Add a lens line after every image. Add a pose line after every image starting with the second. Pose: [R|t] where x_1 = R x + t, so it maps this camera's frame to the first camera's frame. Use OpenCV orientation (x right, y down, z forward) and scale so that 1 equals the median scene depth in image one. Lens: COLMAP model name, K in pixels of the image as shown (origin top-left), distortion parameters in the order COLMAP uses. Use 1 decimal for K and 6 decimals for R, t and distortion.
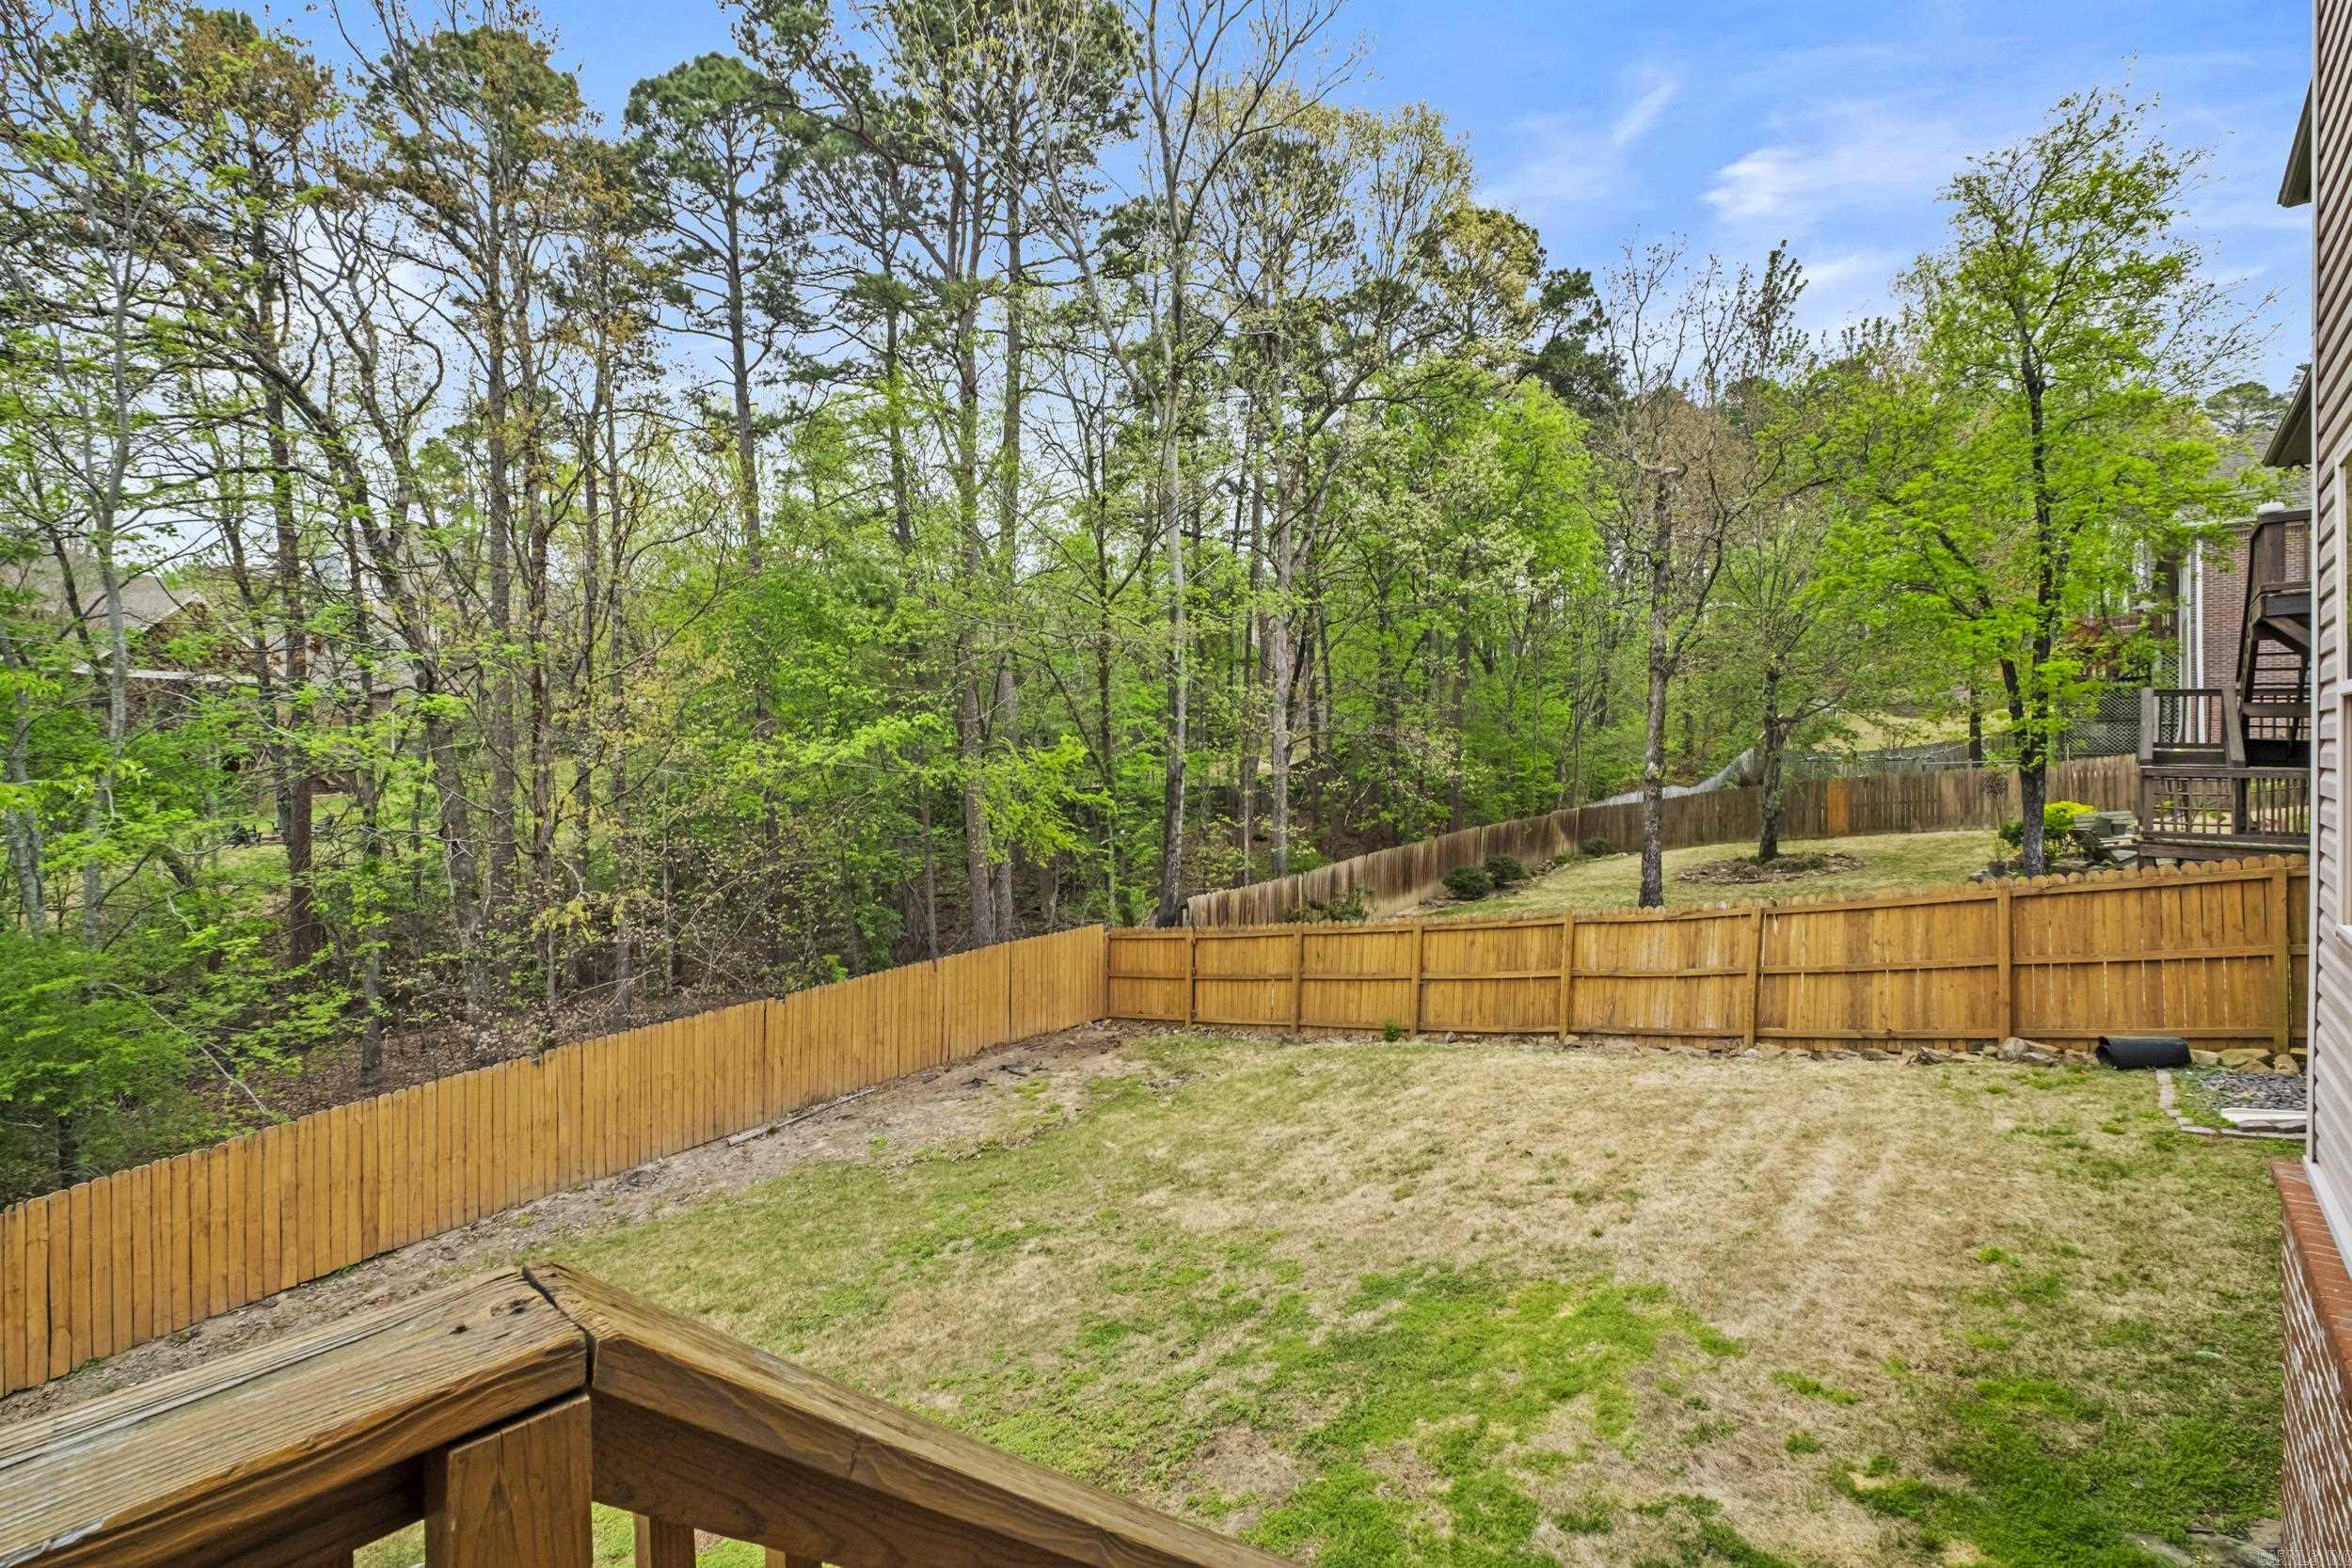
lens RADIAL K [[1045.6, 0, 1172.4], [0, 1045.6, 735.2], [0, 0, 1]] dist [-0.004994, -0.000128]
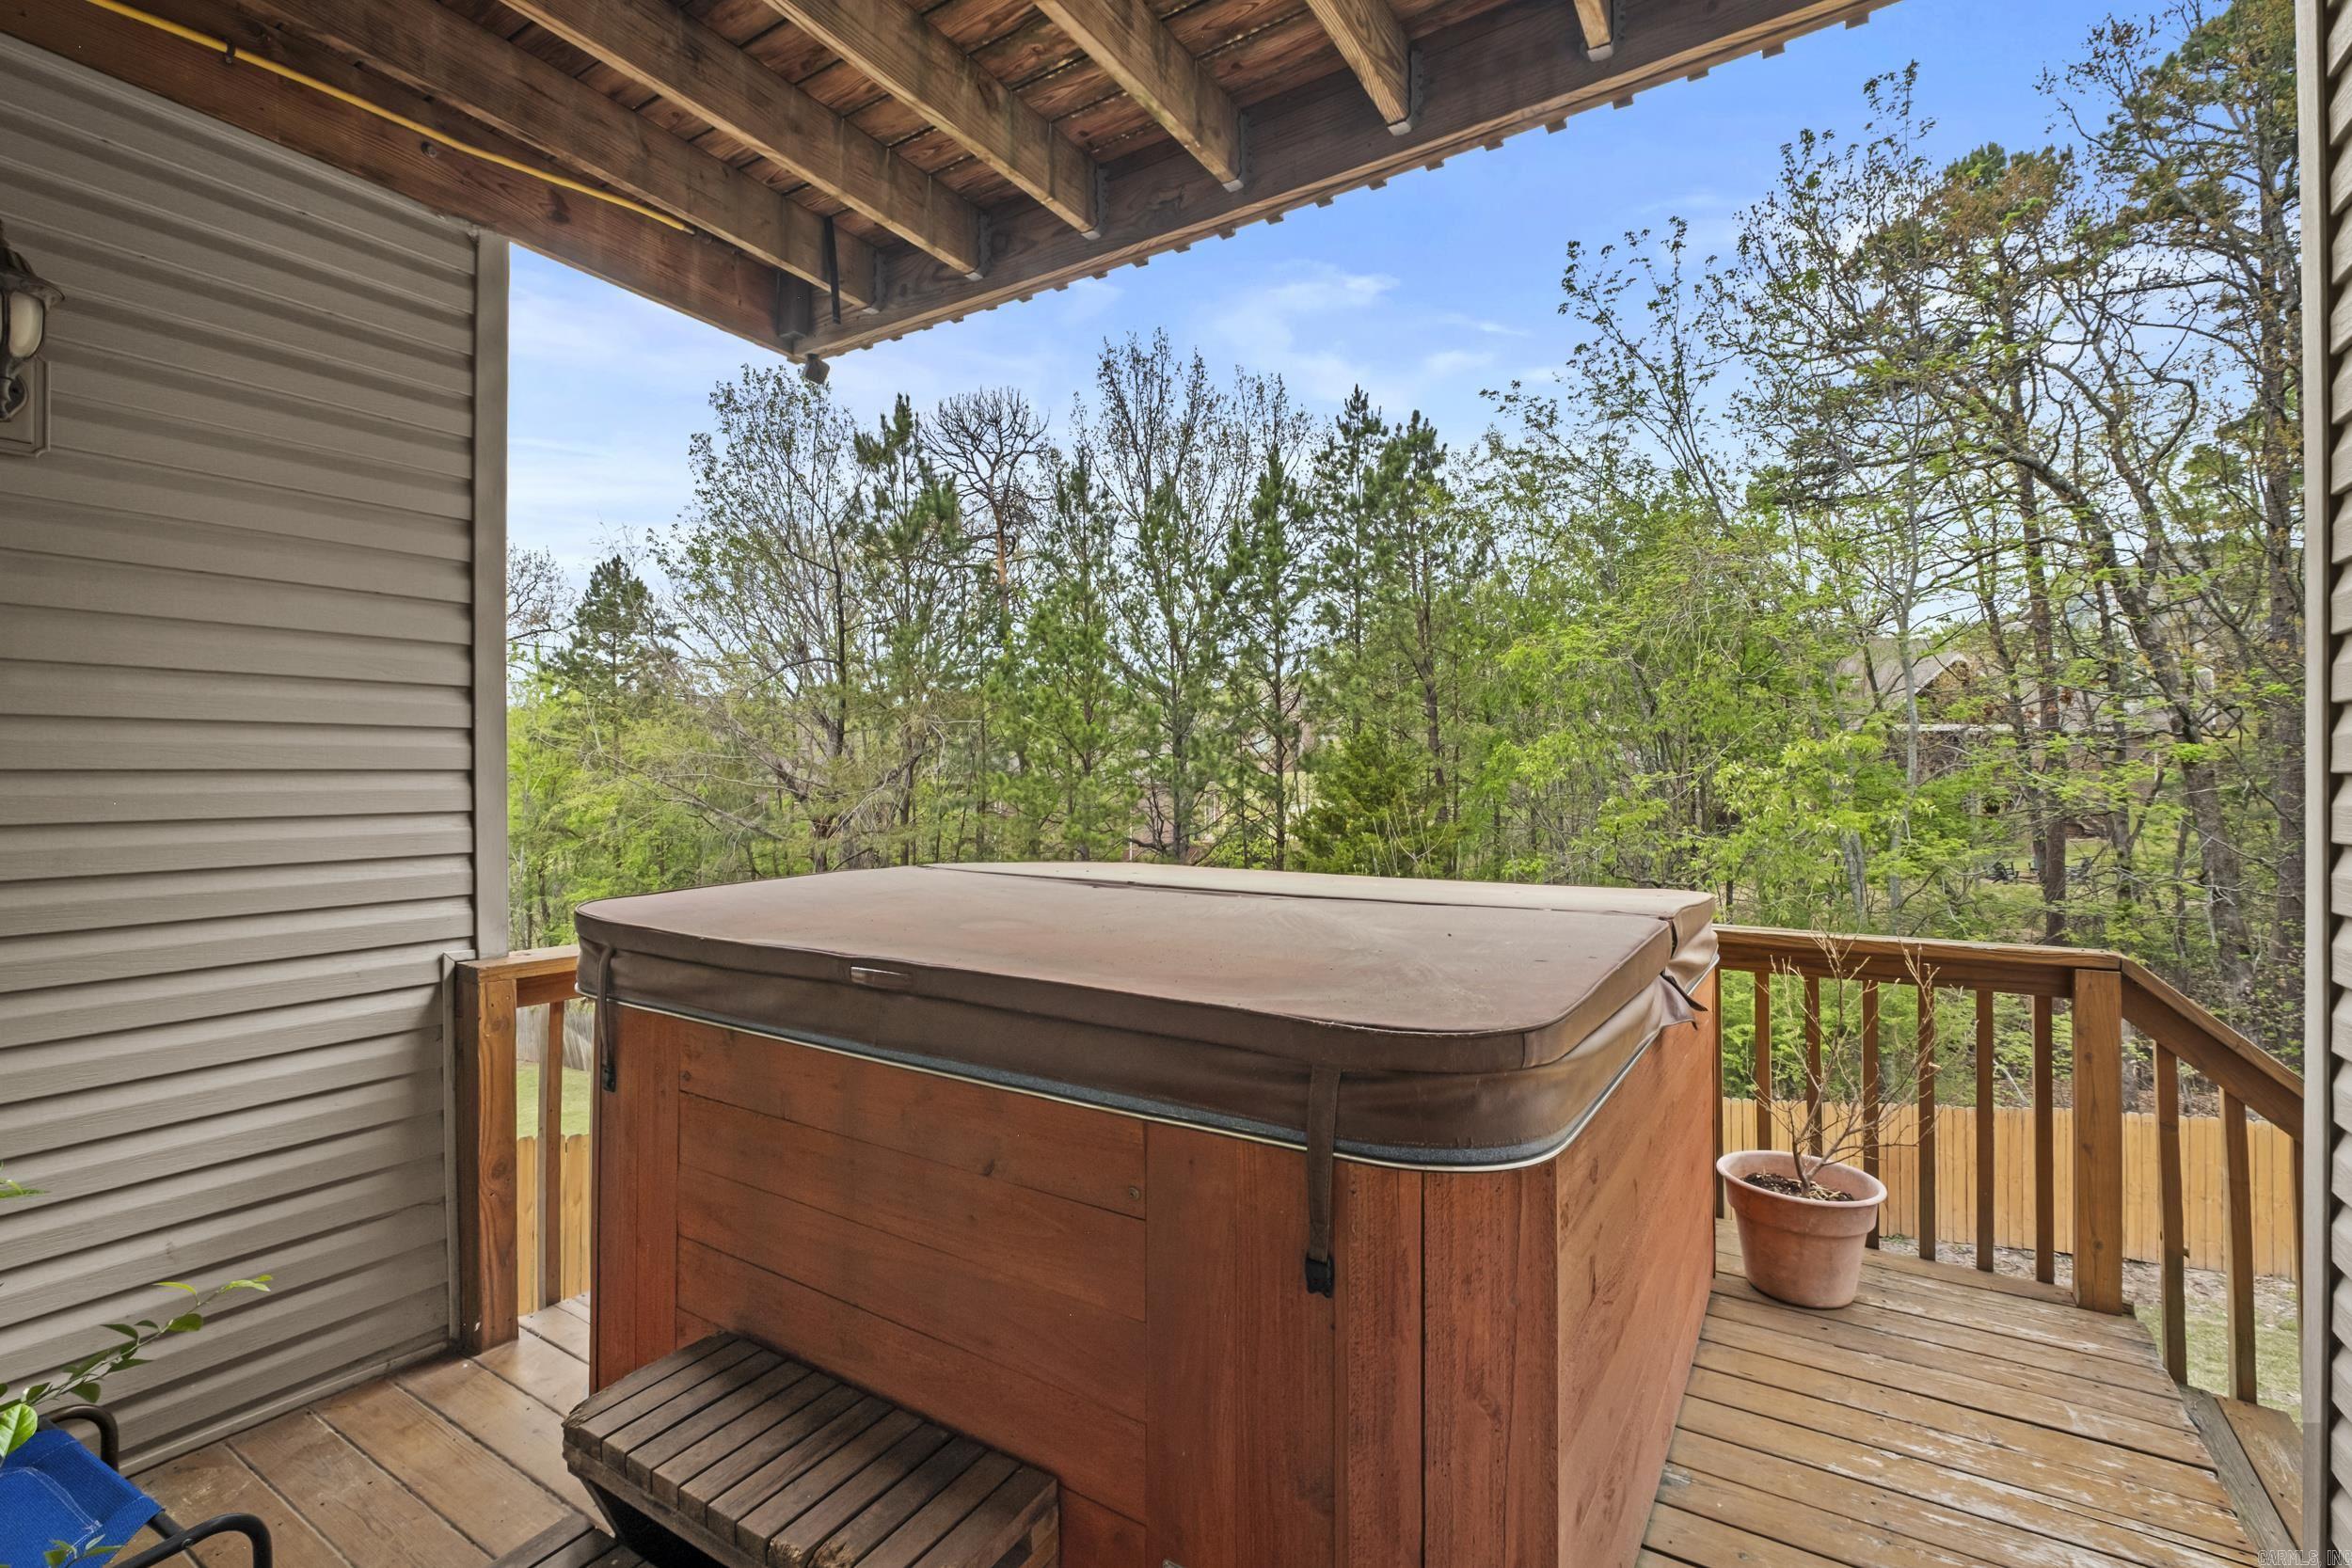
lens RADIAL K [[1037.2, 0, 1162.7], [0, 1037.2, 772.4], [0, 0, 1]] dist [-0.002700, -0.000311]
pose [[0.161573, -0.010978, -0.986800, 0.085268], [0.003665, 0.999938, -0.010524, -0.000165], [0.986854, -0.001916, 0.161603, -0.099218]]
